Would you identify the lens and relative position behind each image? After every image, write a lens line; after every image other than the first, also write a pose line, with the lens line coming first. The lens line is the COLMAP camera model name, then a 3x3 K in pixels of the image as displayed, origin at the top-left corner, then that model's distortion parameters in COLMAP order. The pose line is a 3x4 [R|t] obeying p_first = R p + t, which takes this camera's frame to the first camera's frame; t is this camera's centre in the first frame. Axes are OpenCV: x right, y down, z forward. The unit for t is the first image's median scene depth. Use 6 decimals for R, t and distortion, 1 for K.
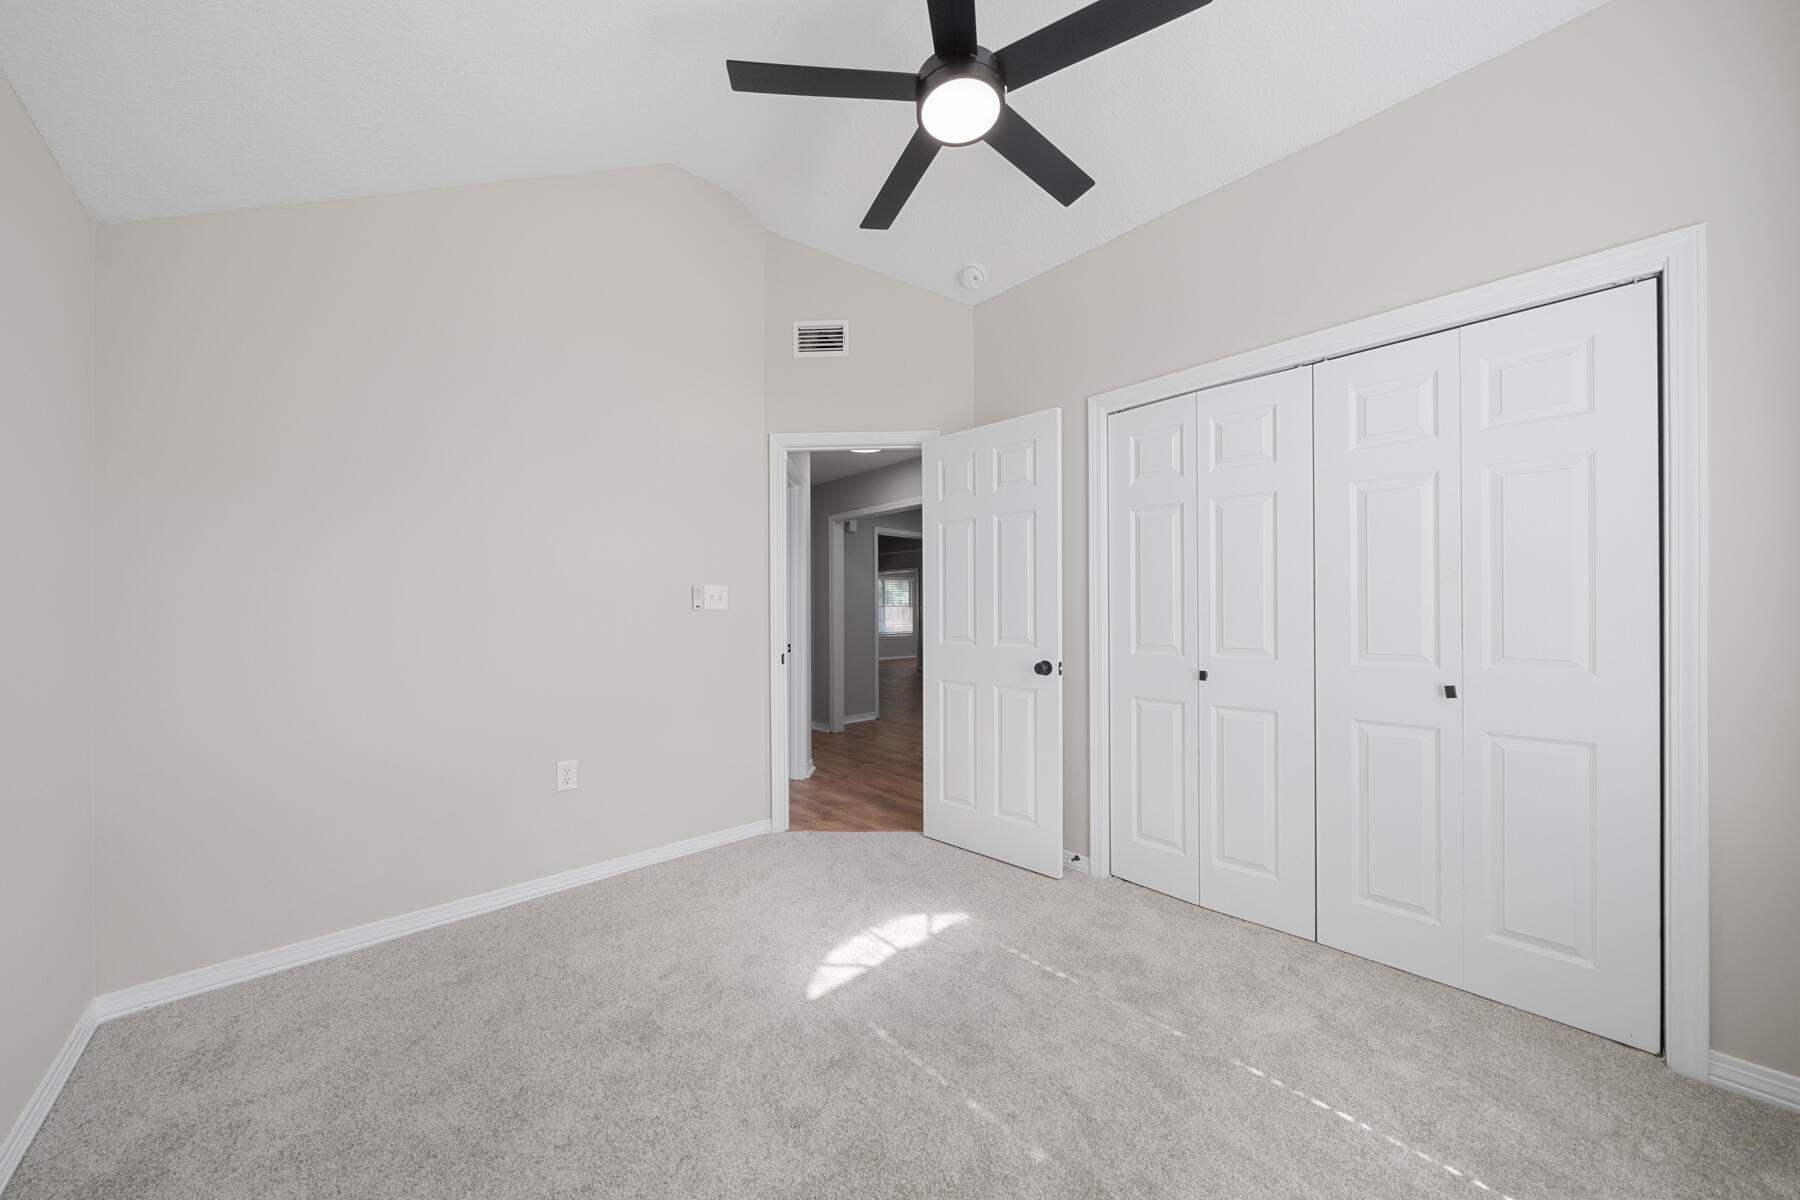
lens RADIAL K [[630.3, 0, 899.1], [0, 630.3, 610.4], [0, 0, 1]] dist [-0.001222, -0.000089]
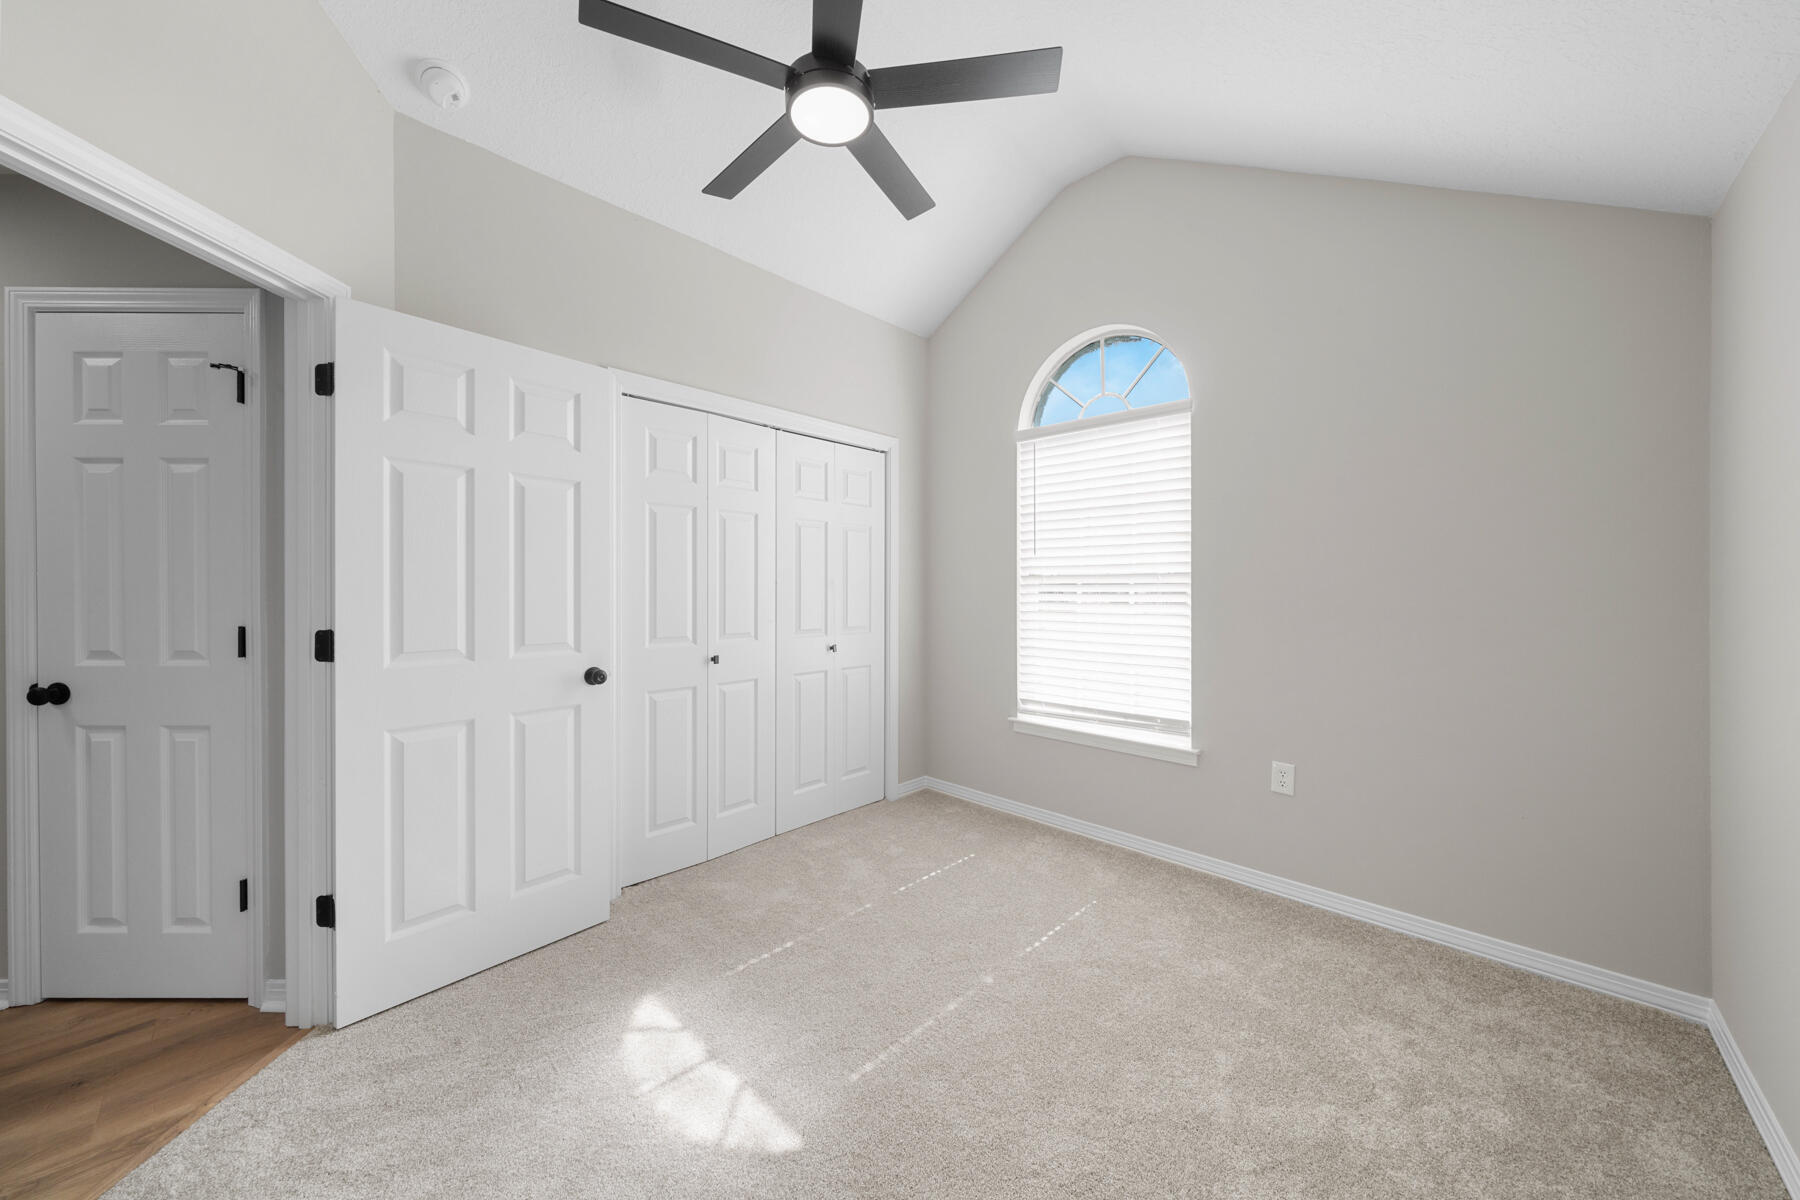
lens RADIAL K [[614.8, 0, 899.4], [0, 614.8, 592.4], [0, 0, 1]] dist [-0.000606, -0.000050]
pose [[-0.057059, -0.000525, 0.998371, -0.677435], [-0.000756, 1.000000, 0.000482, -0.022376], [-0.998371, -0.000728, -0.057060, 0.728855]]
